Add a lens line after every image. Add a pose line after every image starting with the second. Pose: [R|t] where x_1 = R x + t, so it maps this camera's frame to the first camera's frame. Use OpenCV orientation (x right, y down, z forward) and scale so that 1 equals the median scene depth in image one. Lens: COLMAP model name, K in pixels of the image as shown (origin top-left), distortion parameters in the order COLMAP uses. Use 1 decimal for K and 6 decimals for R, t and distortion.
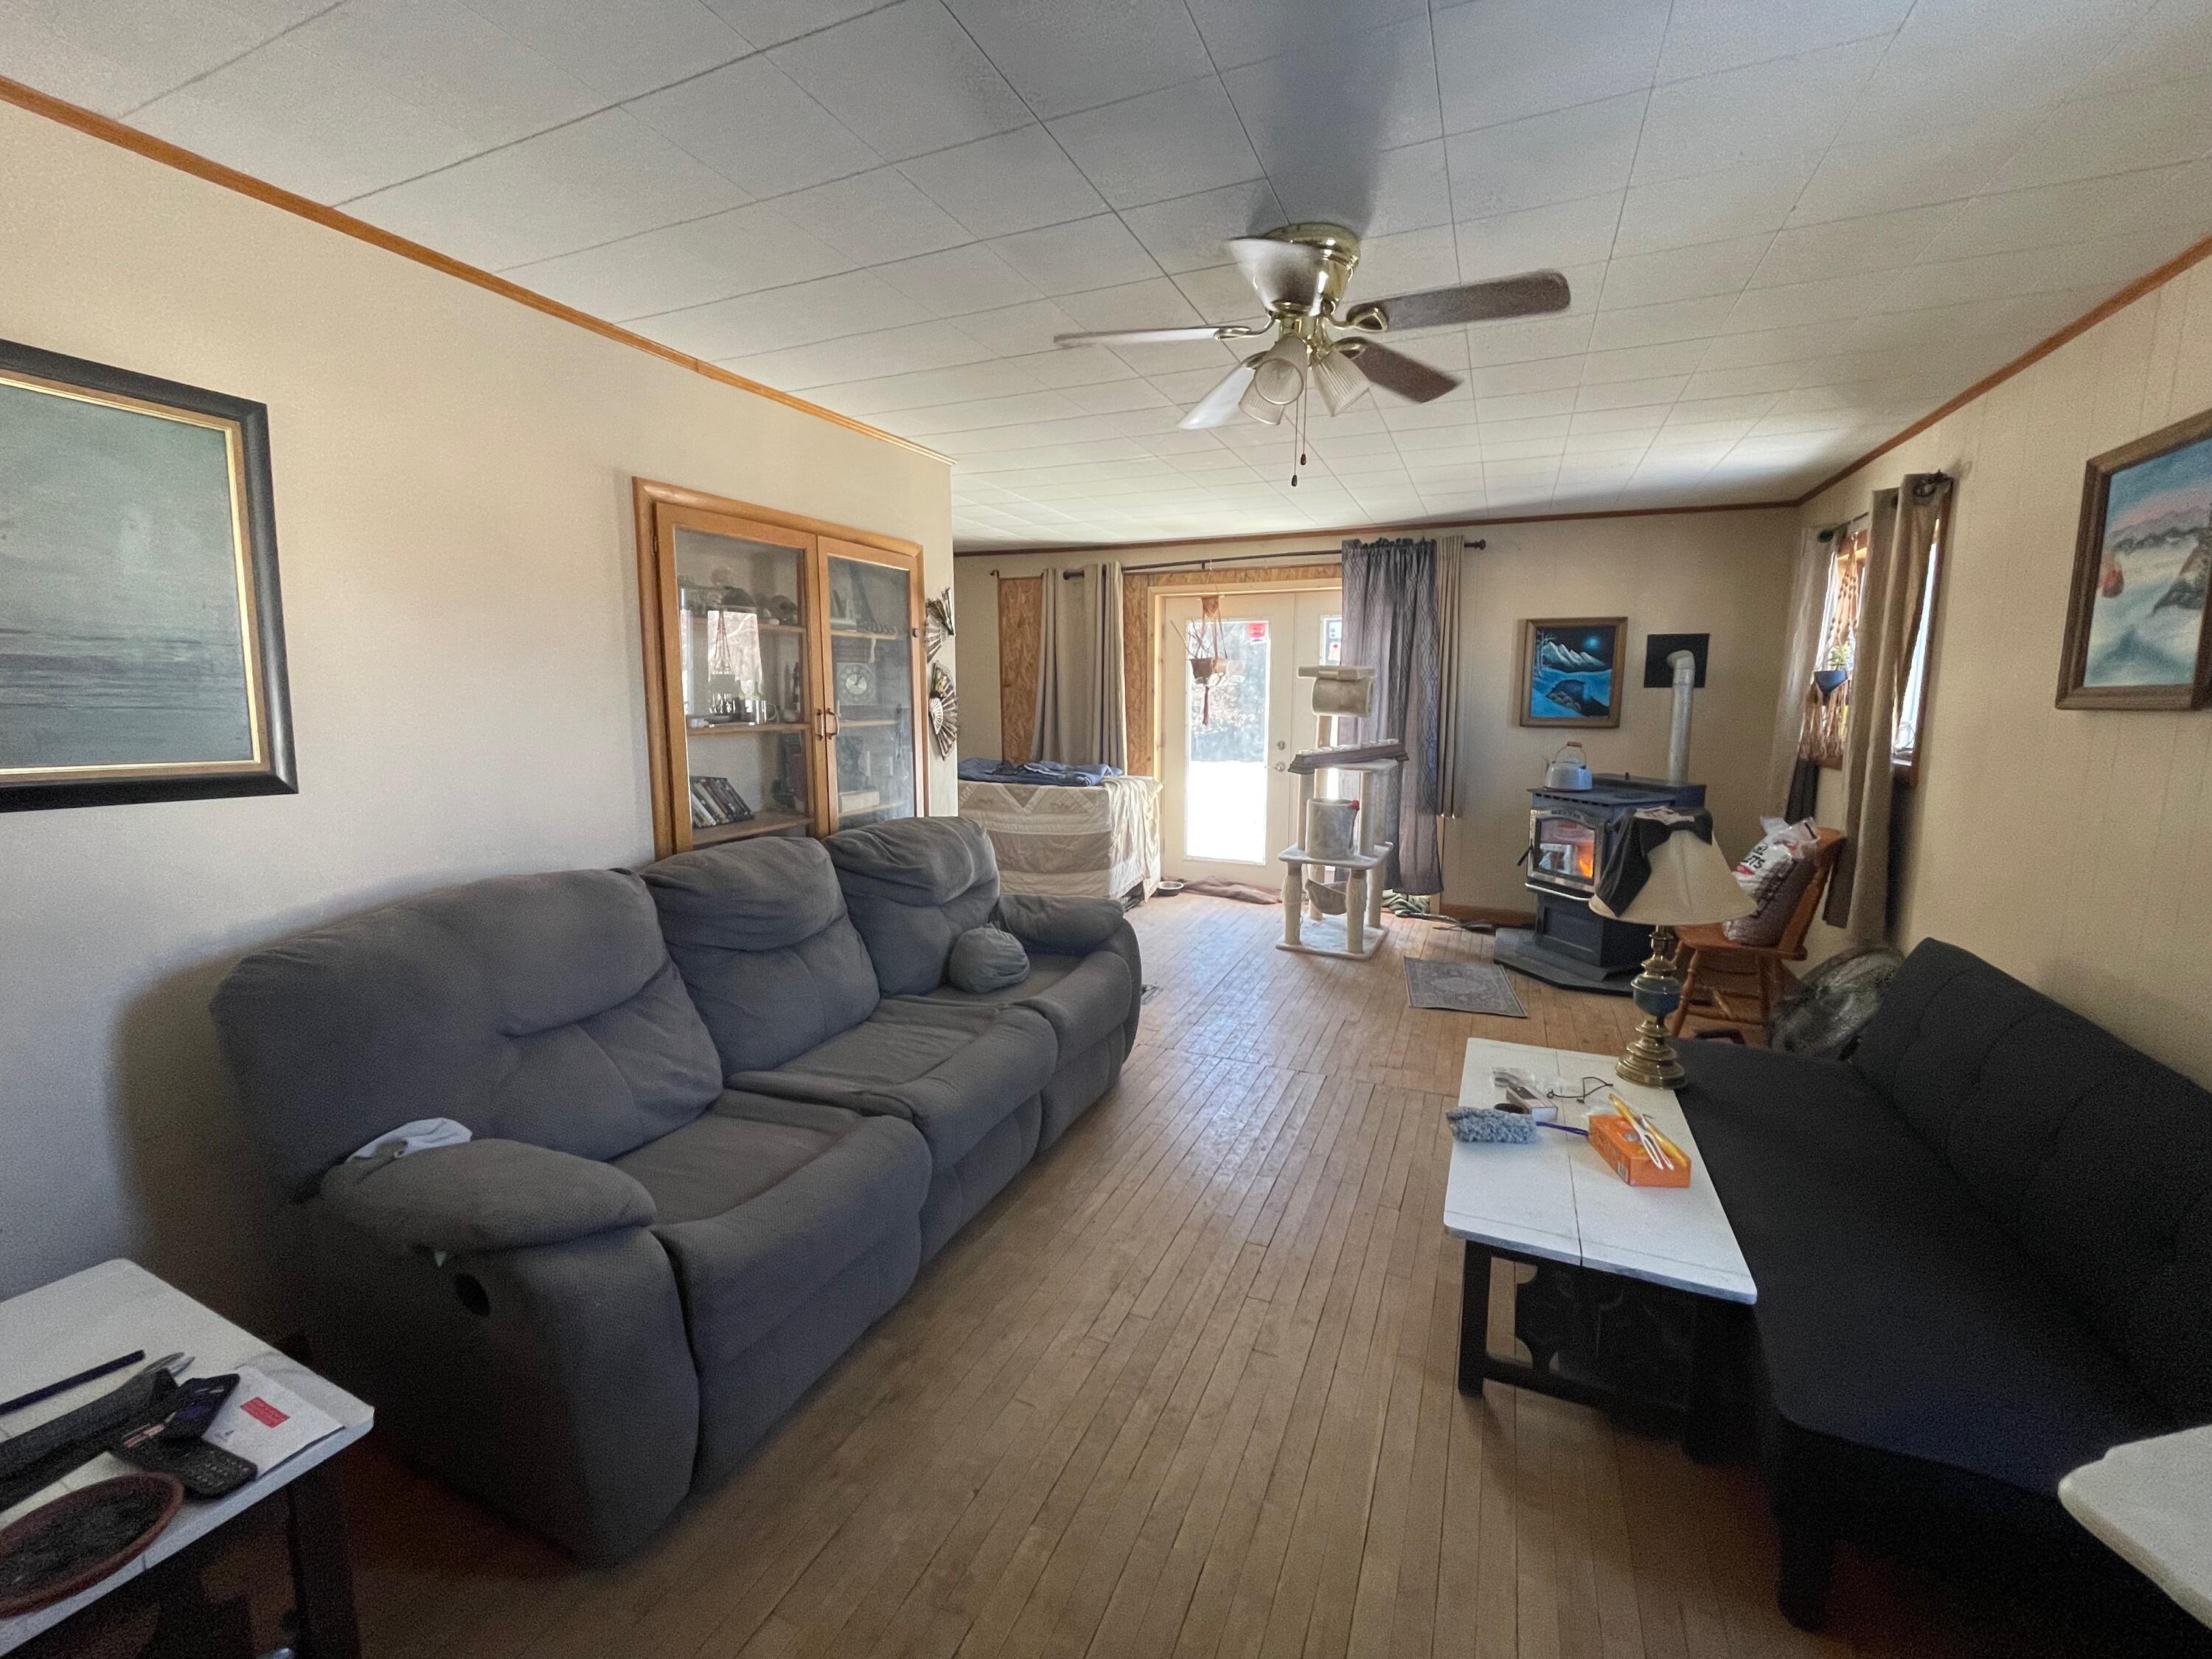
lens RADIAL K [[888.1, 0, 1108.9], [0, 888.1, 814.3], [0, 0, 1]] dist [-0.002748, -0.001085]
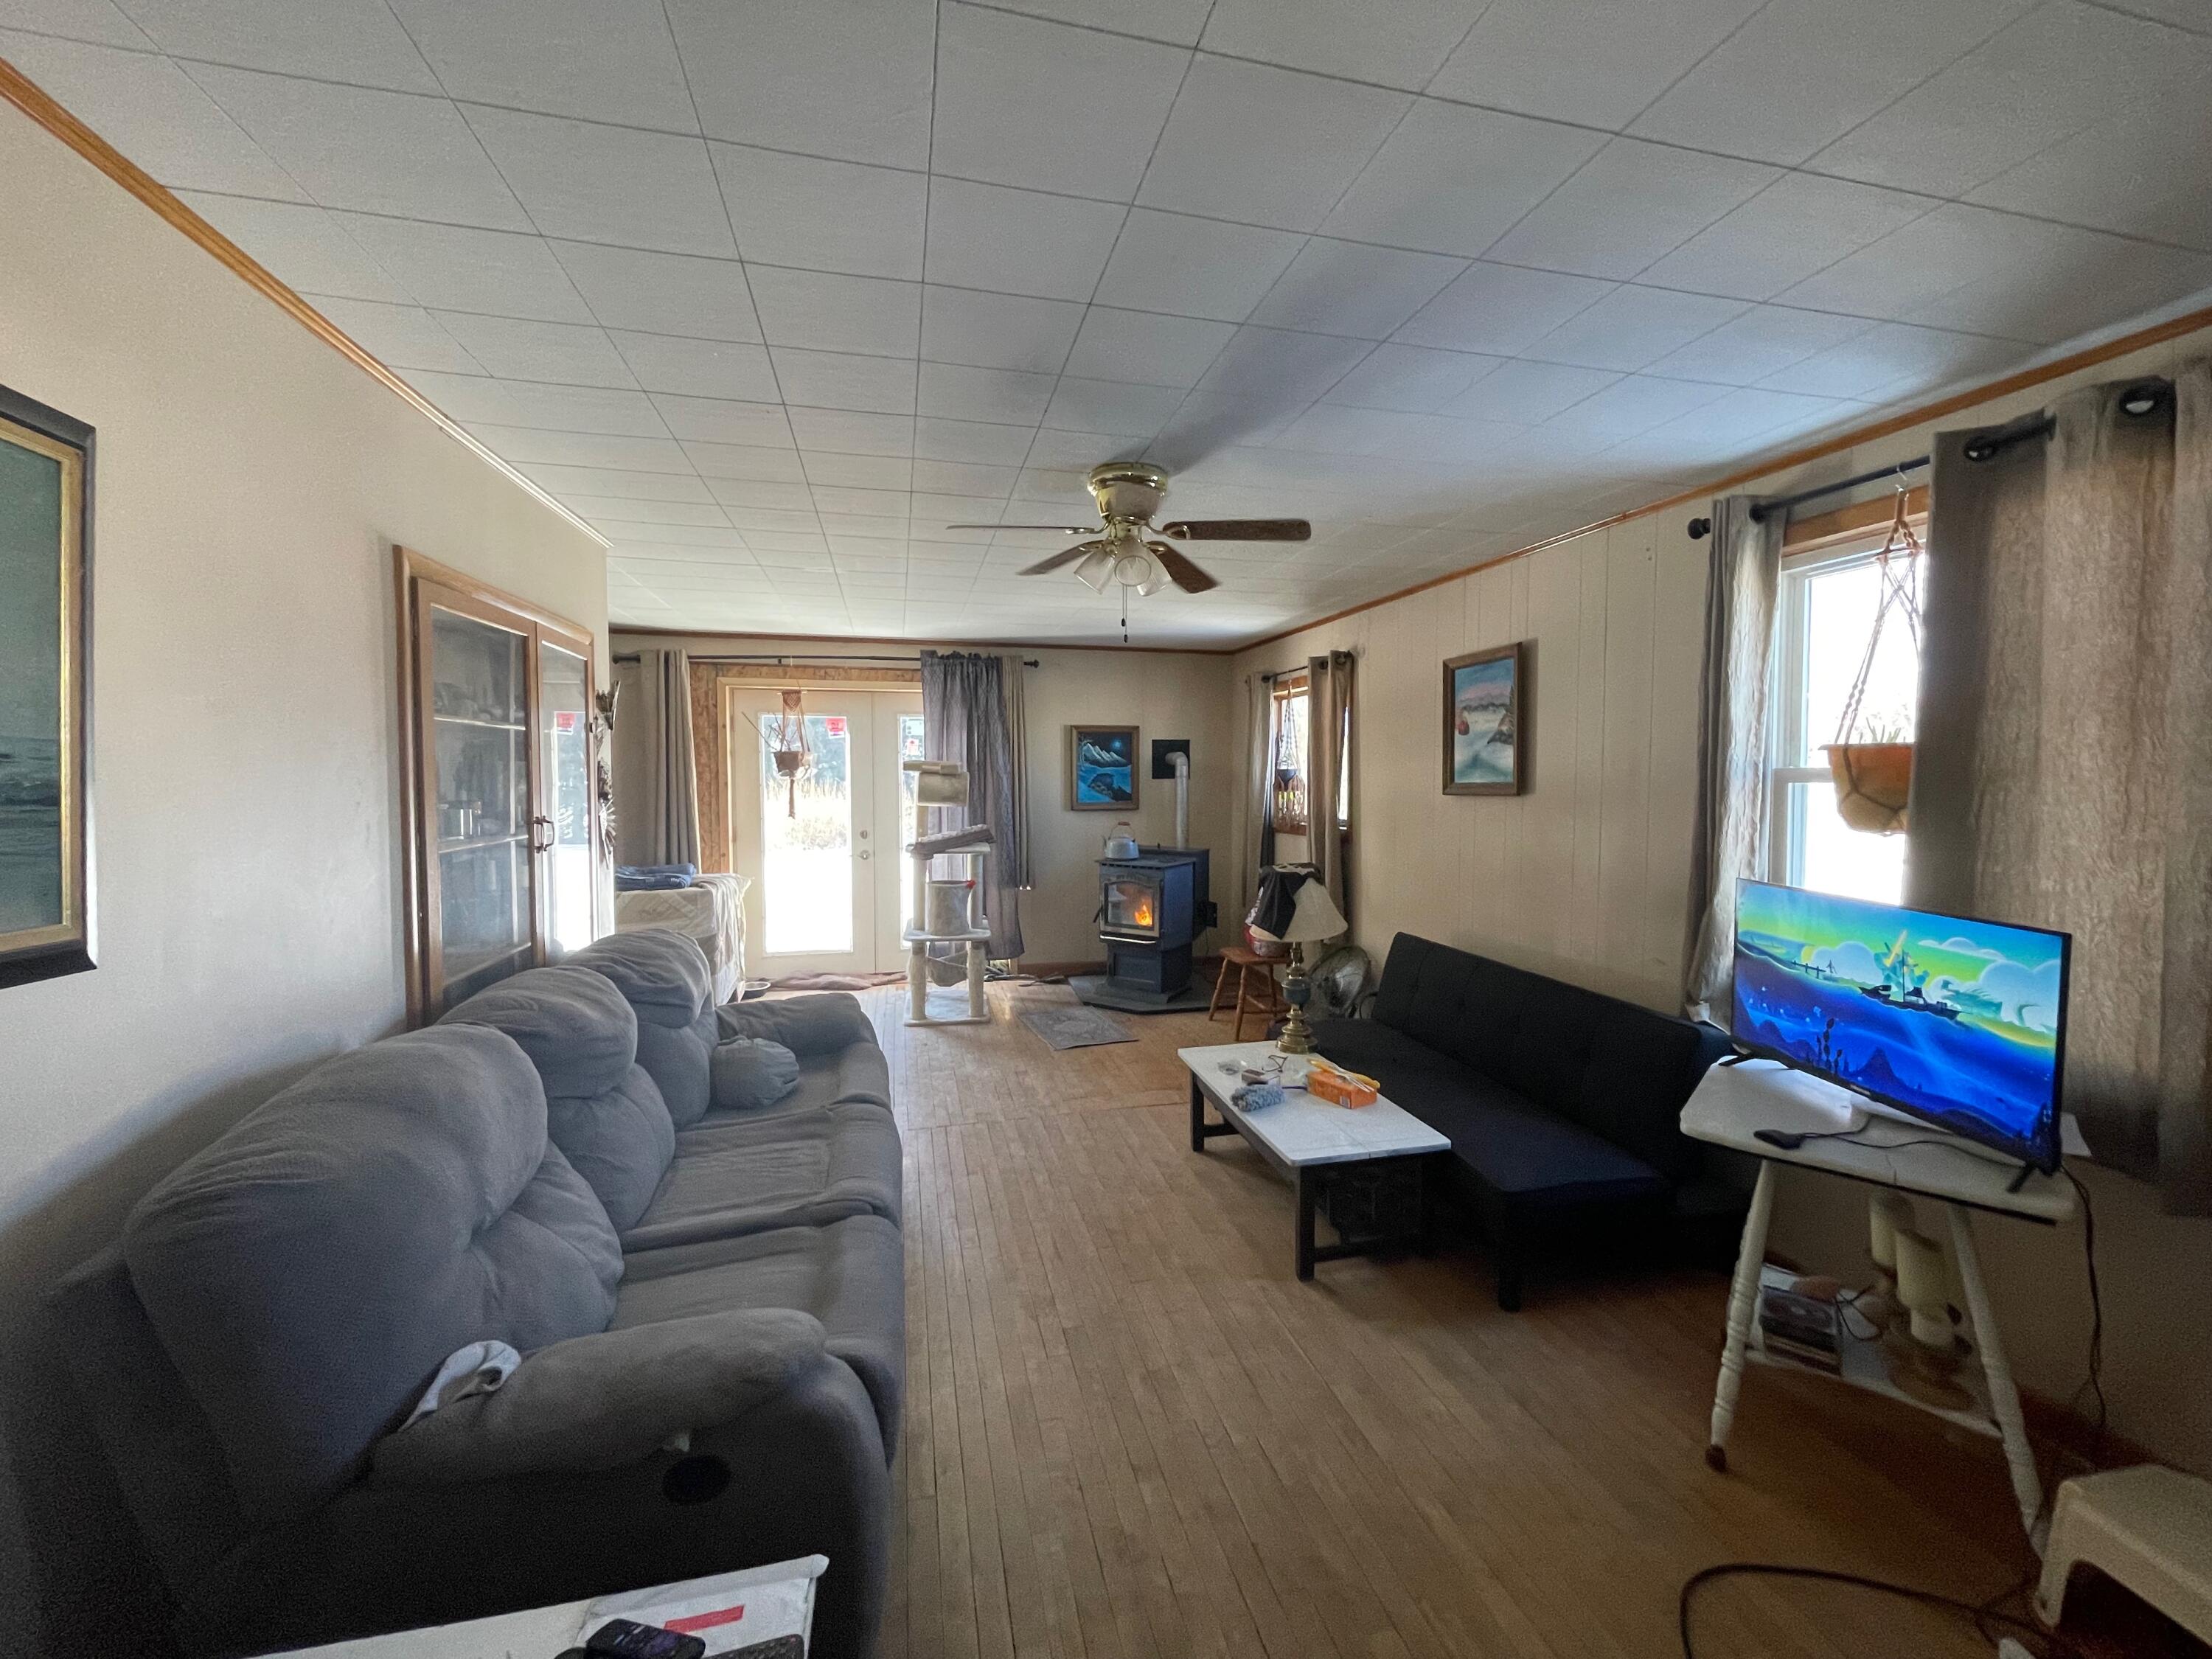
lens RADIAL K [[889.9, 0, 1105.5], [0, 889.9, 819.9], [0, 0, 1]] dist [0.014082, -0.019314]
pose [[0.795717, -0.034862, 0.604665, -0.278583], [0.087667, 0.994458, -0.058032, -0.011621], [-0.599291, 0.099186, 0.794363, -0.010587]]
